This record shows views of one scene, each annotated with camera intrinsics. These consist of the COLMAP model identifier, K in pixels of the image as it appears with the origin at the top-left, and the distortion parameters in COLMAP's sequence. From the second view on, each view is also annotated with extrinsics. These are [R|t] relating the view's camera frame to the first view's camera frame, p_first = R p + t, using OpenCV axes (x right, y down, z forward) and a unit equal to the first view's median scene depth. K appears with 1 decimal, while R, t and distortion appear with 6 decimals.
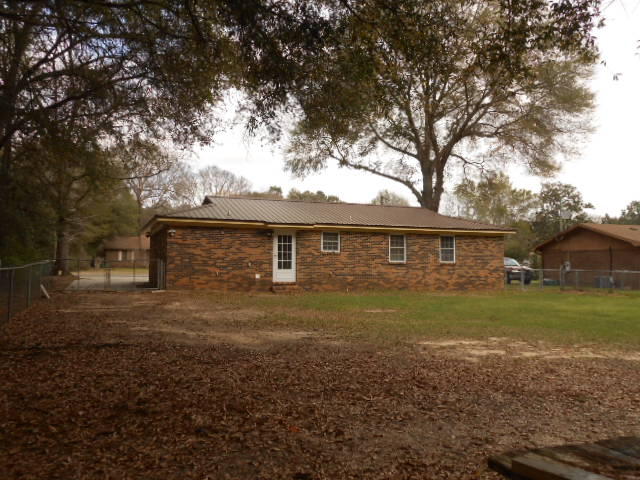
lens RADIAL K [[563.3, 0, 320.2], [0, 563.3, 239.9], [0, 0, 1]] dist [0.003511, 0.012923]
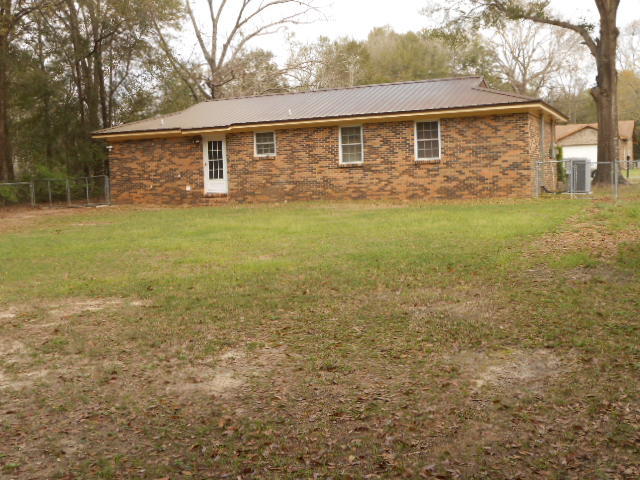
lens RADIAL K [[793.6, 0, 320.3], [0, 793.6, 241.1], [0, 0, 1]] dist [-0.032145, 0.000000]
pose [[0.696996, 0.021459, -0.716754, 0.933693], [0.078284, 0.991301, 0.105804, 0.028533], [0.712789, -0.129855, 0.689252, 0.233200]]
